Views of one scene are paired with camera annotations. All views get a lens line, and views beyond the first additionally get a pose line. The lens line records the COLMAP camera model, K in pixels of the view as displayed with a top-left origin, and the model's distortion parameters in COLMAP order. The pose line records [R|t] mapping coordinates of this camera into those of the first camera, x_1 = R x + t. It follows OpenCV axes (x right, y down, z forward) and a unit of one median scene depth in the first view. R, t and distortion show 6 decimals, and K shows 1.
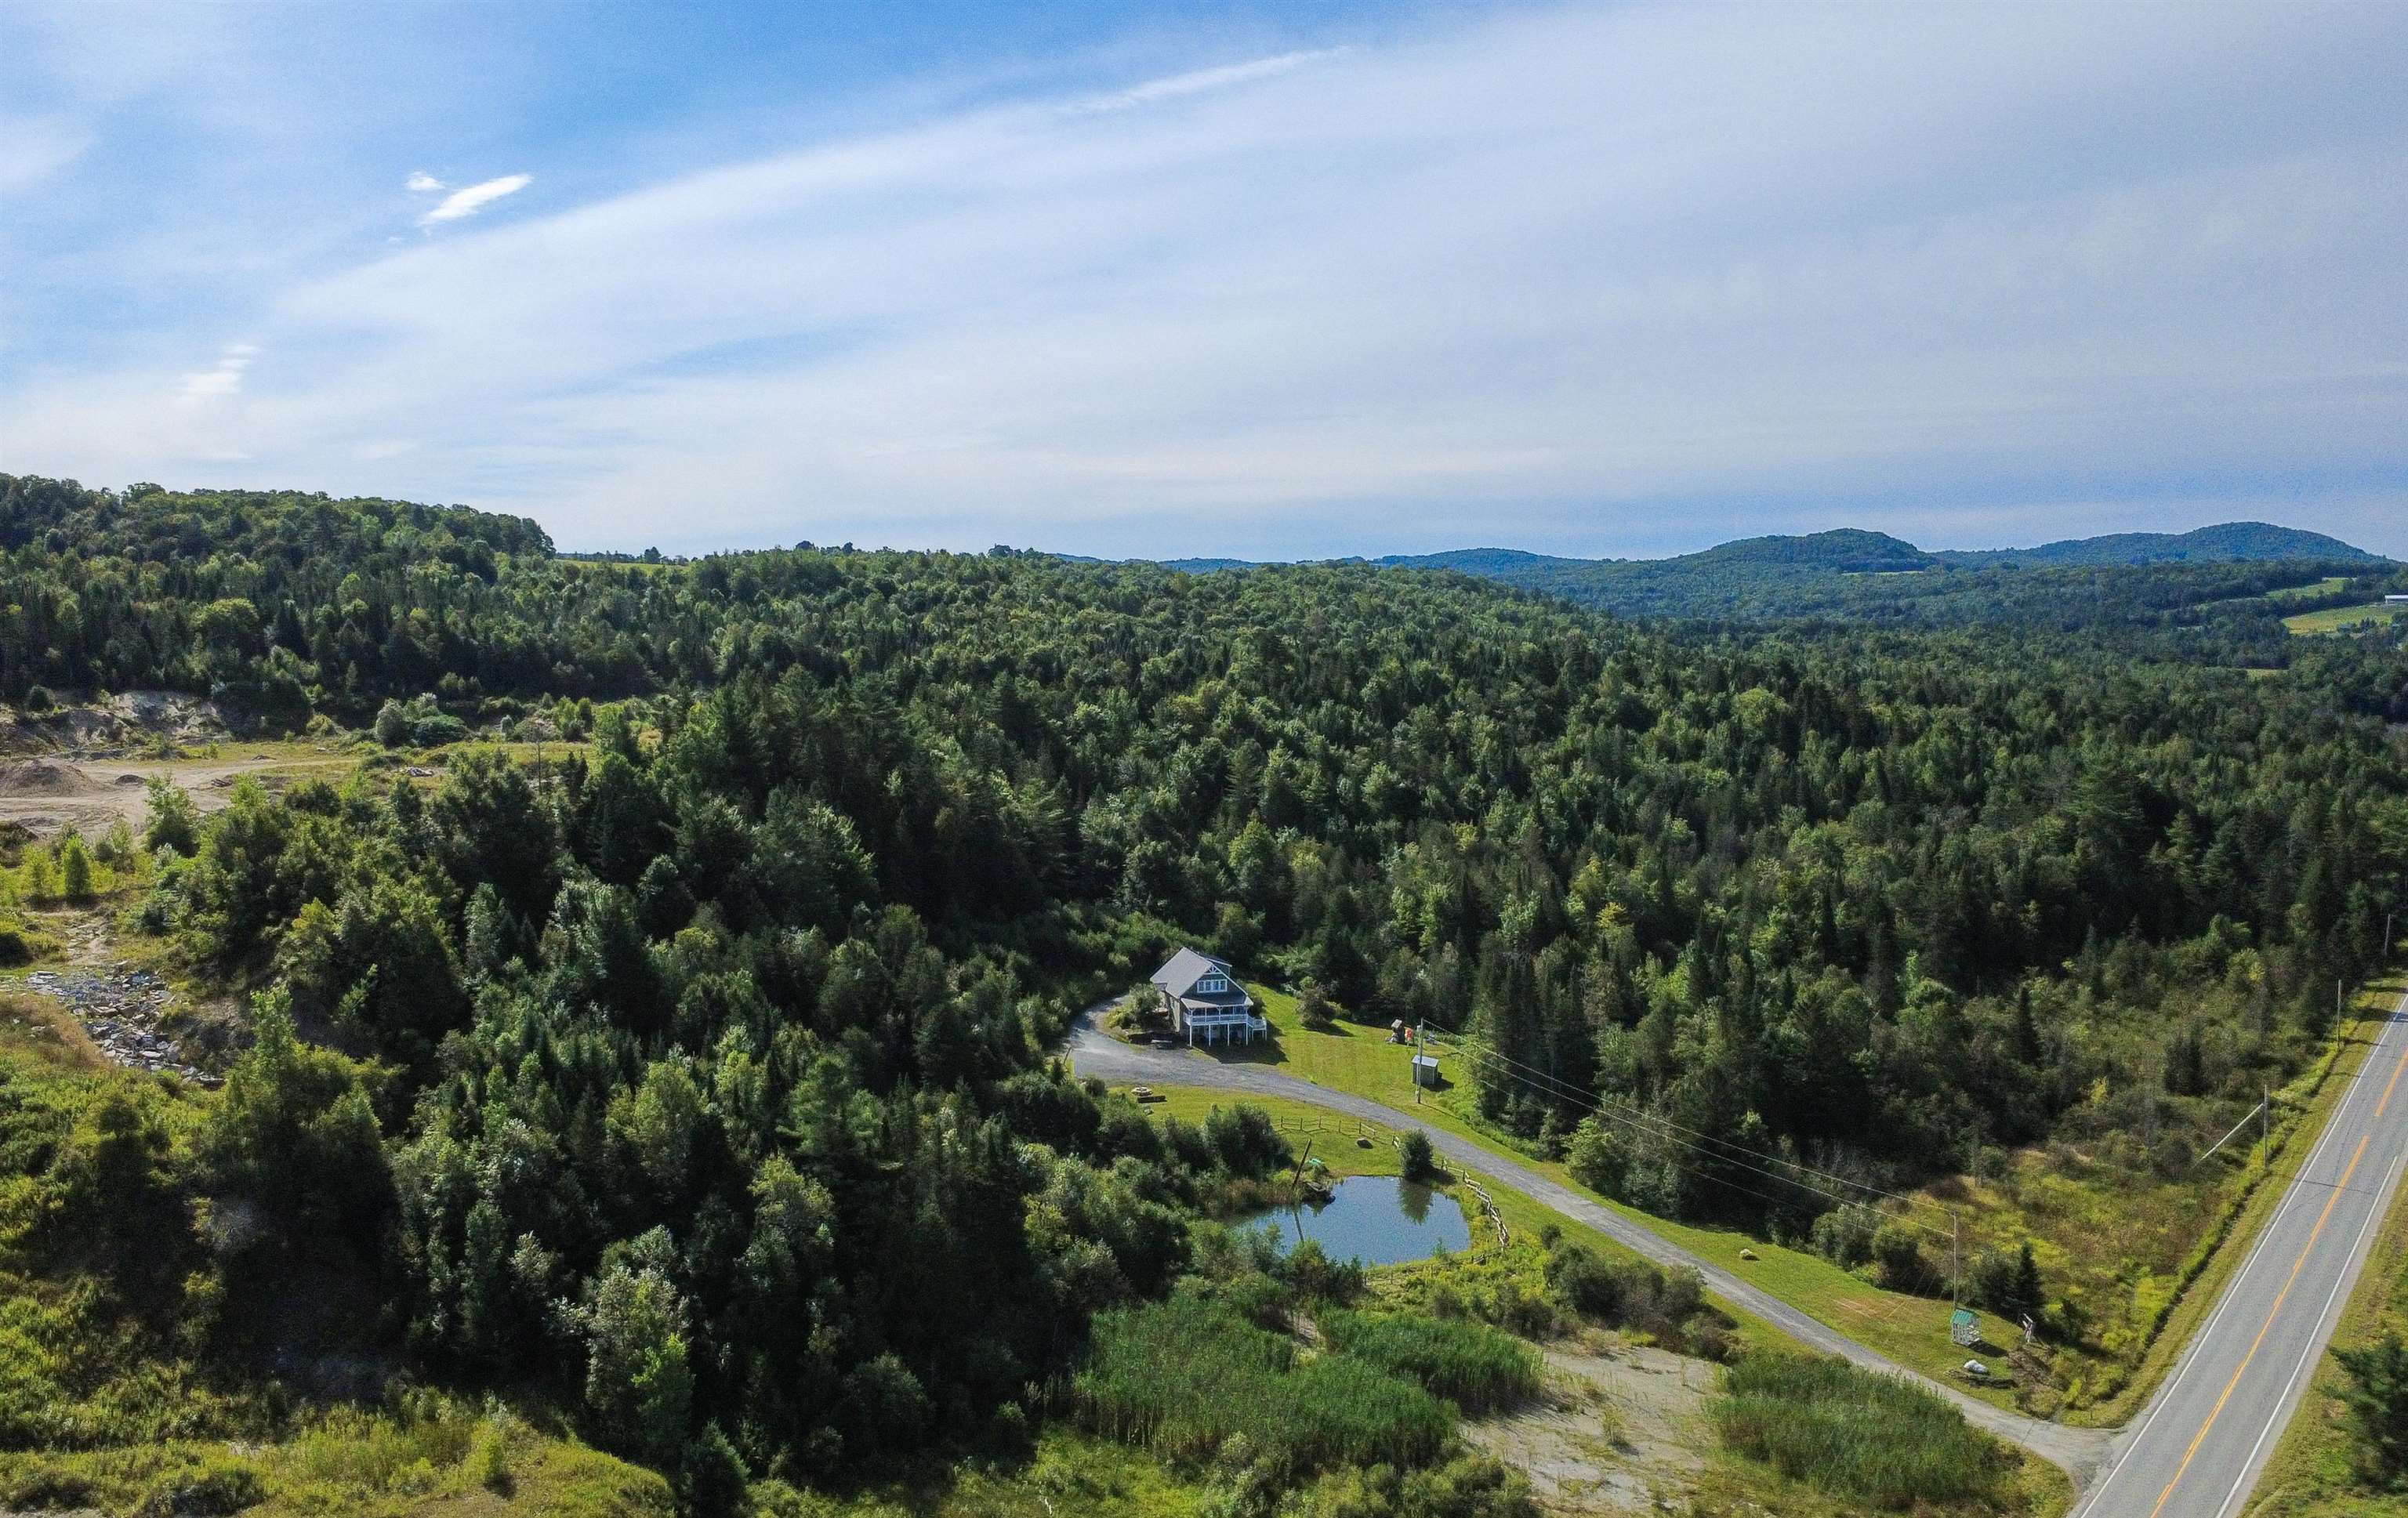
lens RADIAL K [[2140.7, 0, 1204.0], [0, 2140.7, 759.0], [0, 0, 1]] dist [0.014357, 0.001942]
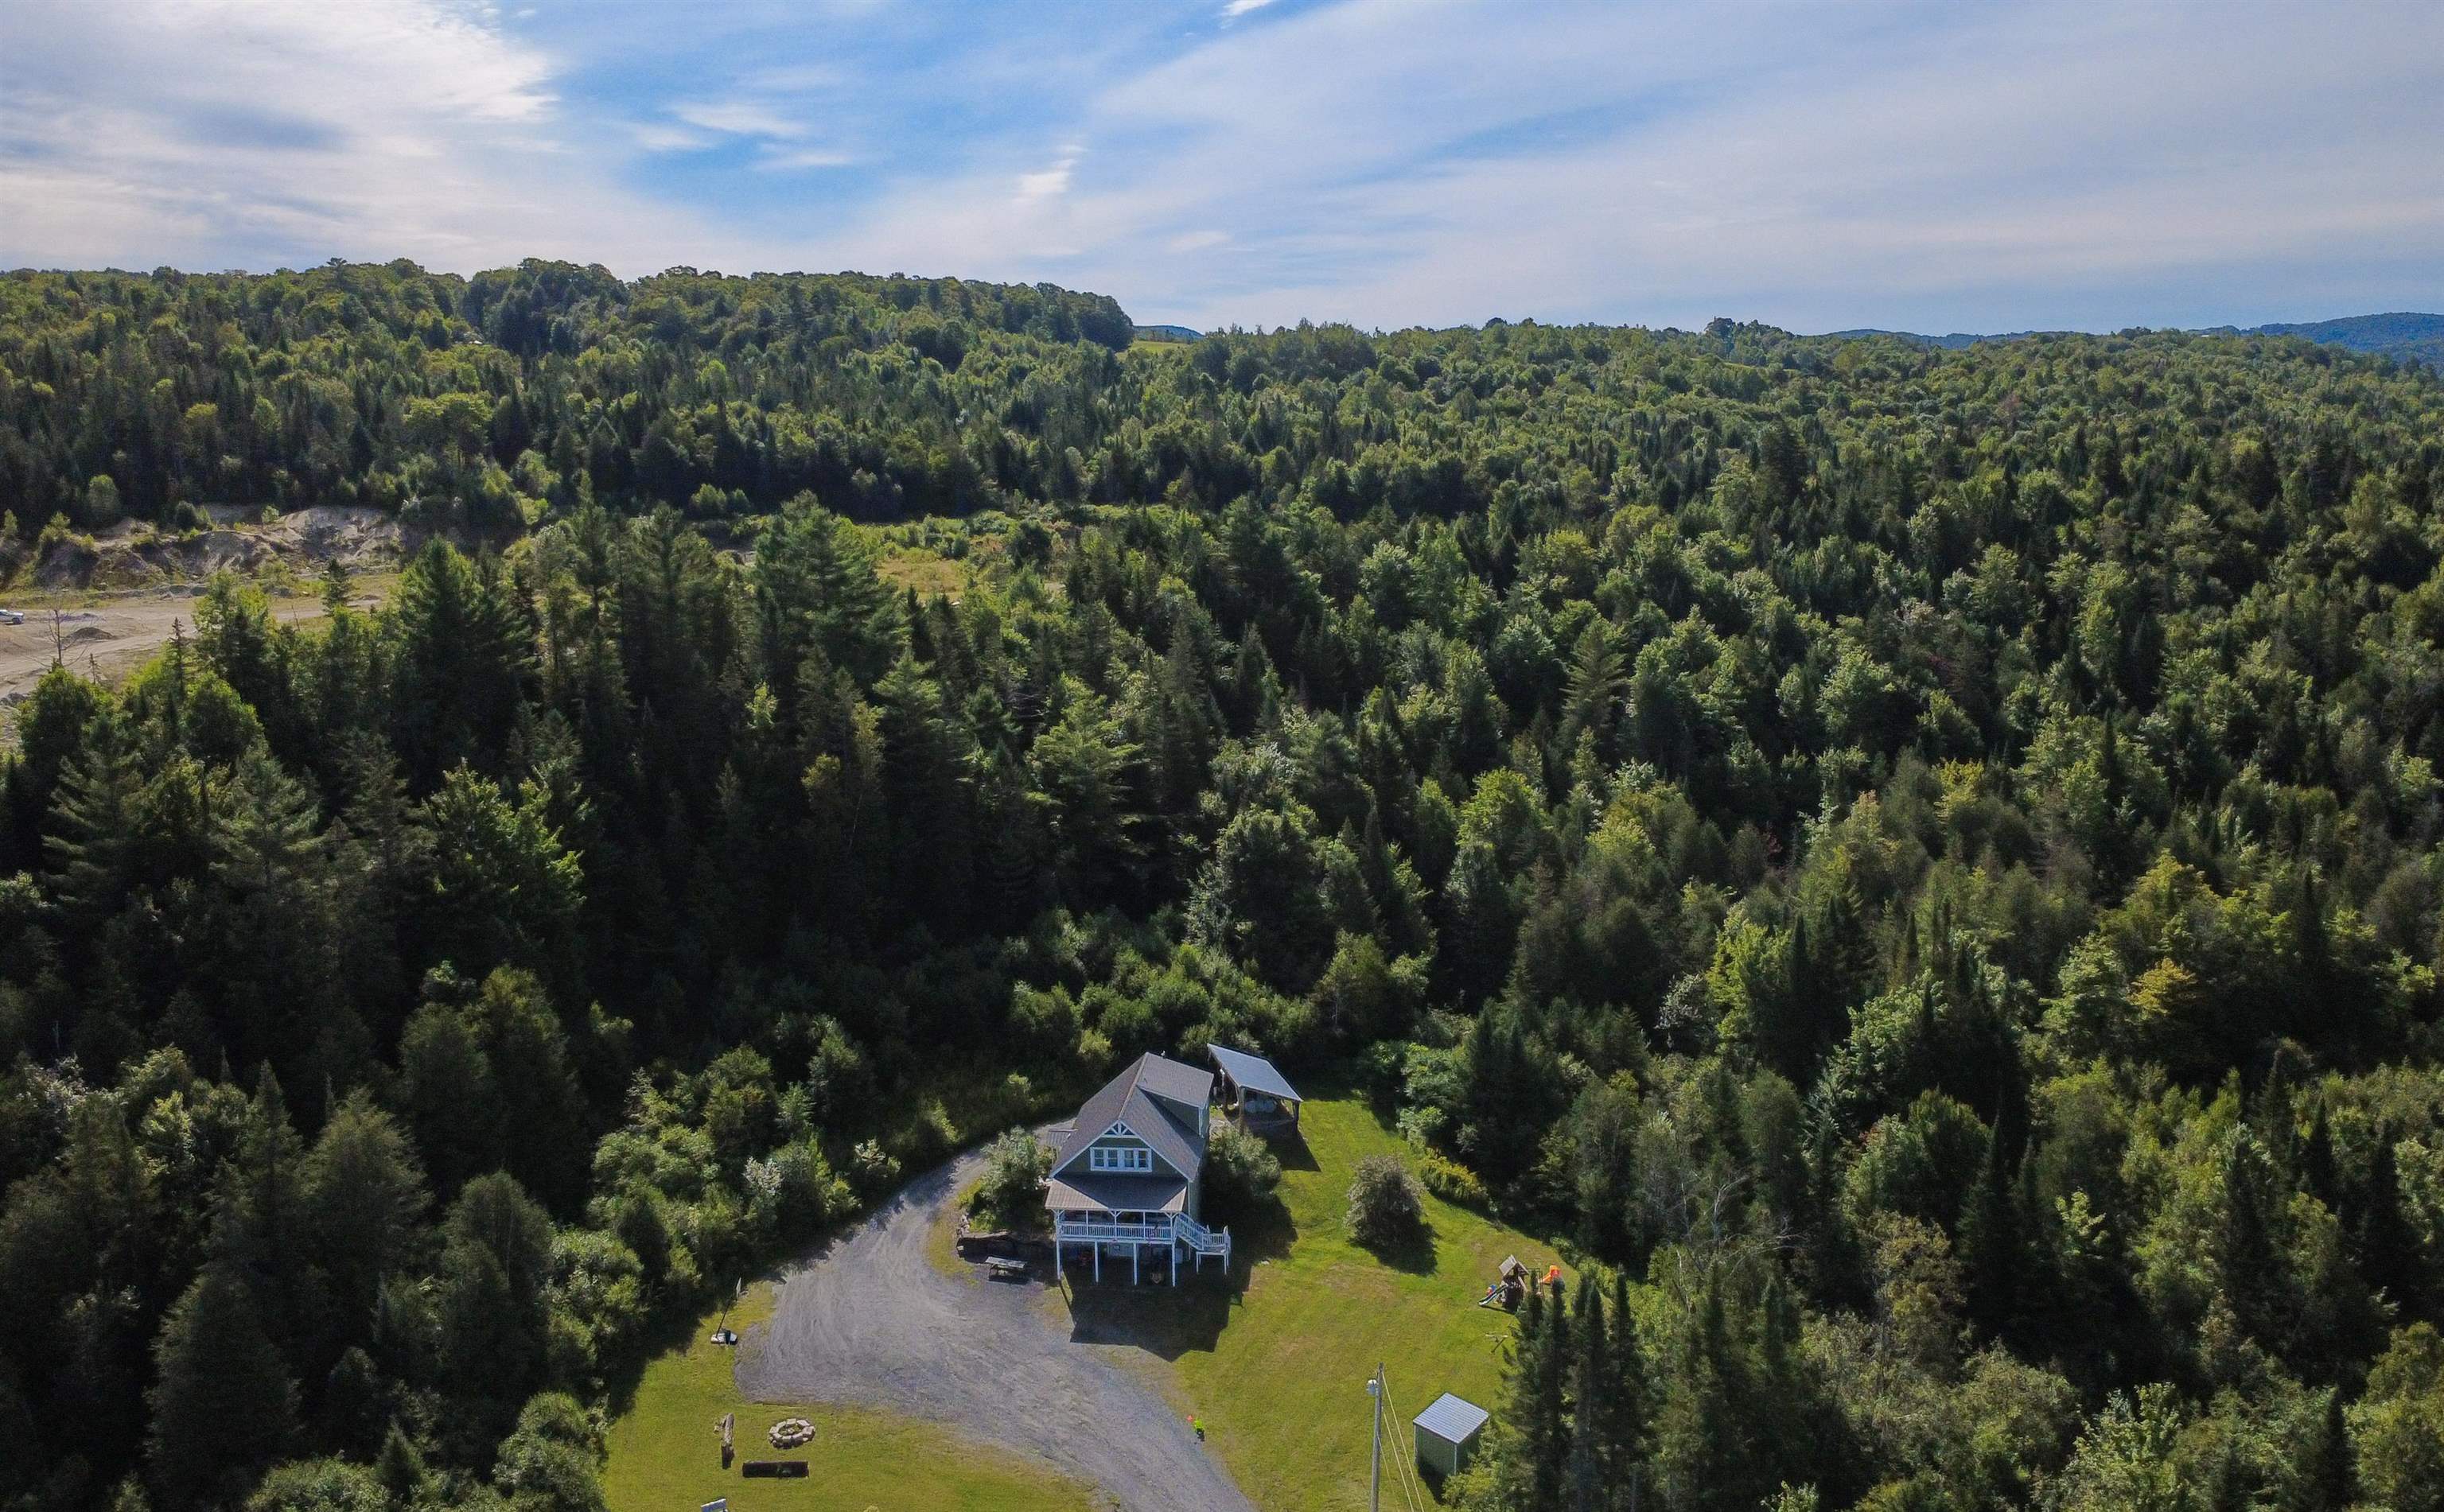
lens RADIAL K [[2028.8, 0, 1326.8], [0, 2028.8, 739.5], [0, 0, 1]] dist [0.003636, 0.002429]
pose [[0.932662, 0.051826, -0.357009, 0.148382], [-0.016119, 0.994625, 0.102276, -0.028919], [0.360391, -0.089634, 0.928485, 0.404254]]
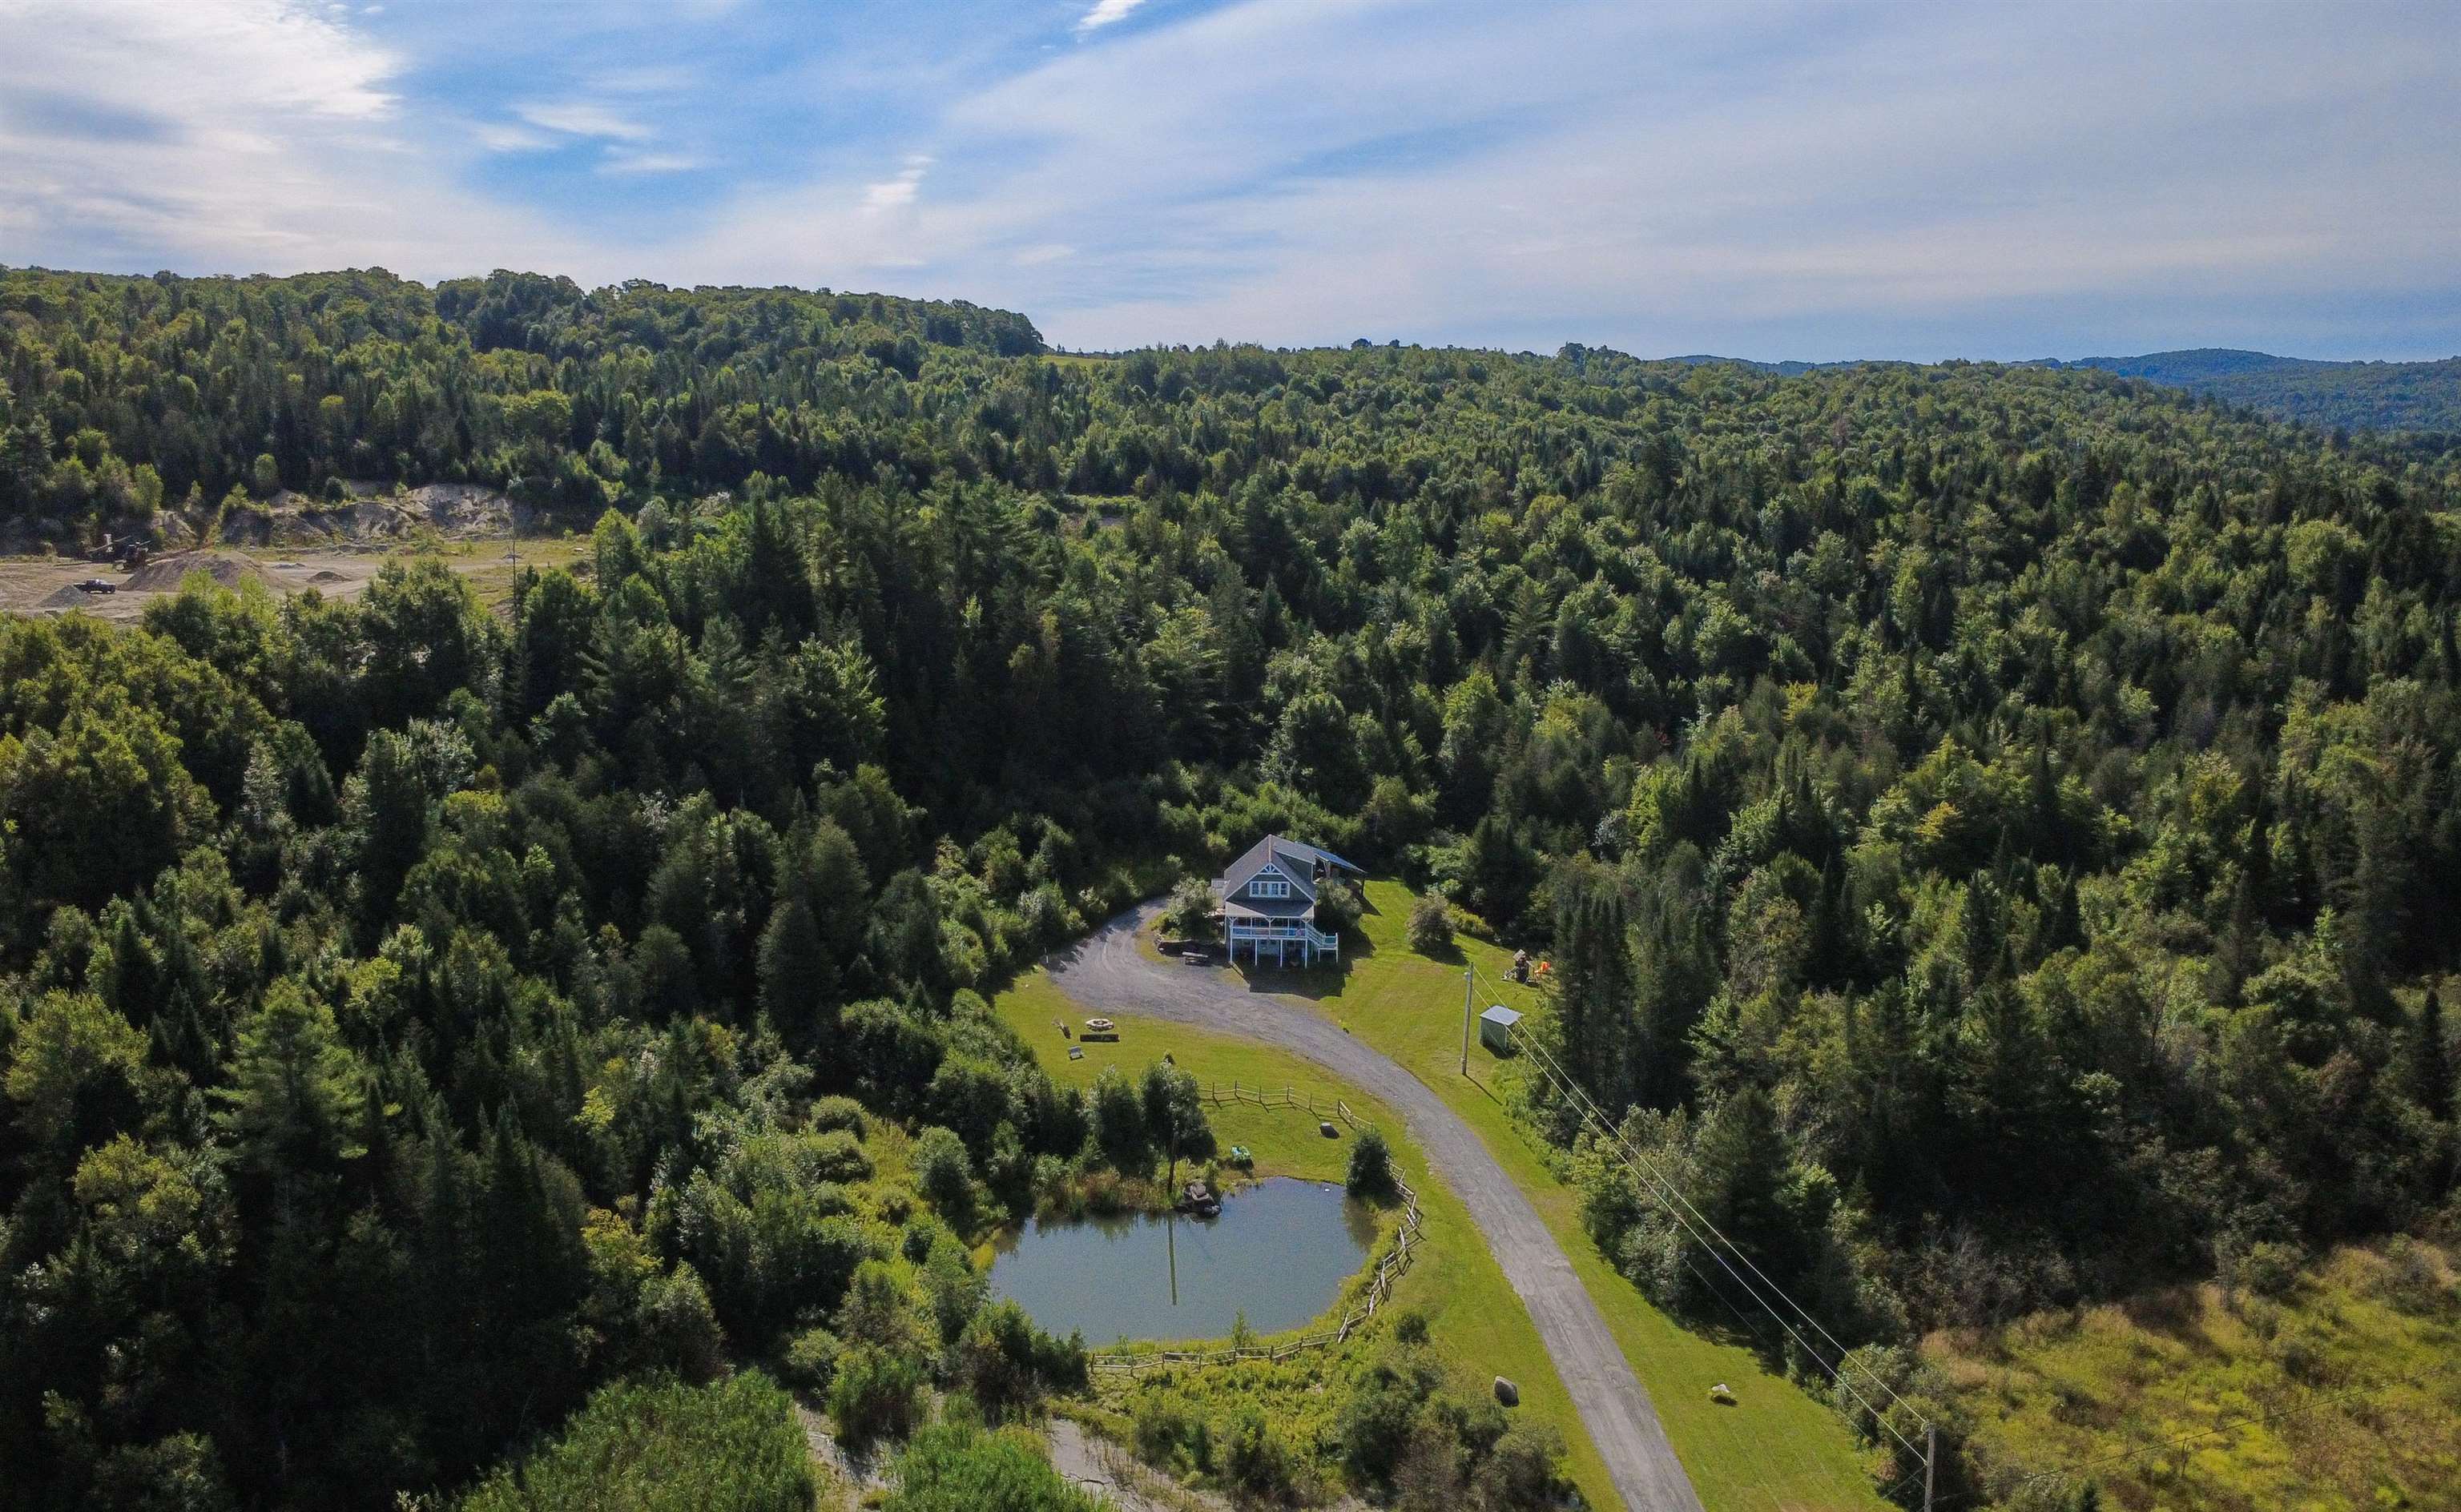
lens RADIAL K [[2119.8, 0, 1230.5], [0, 2119.8, 756.0], [0, 0, 1]] dist [0.008287, 0.008395]
pose [[0.947417, 0.058301, -0.314646, 0.159748], [-0.030230, 0.995172, 0.093373, -0.009654], [0.318571, -0.078952, 0.944605, 0.186945]]
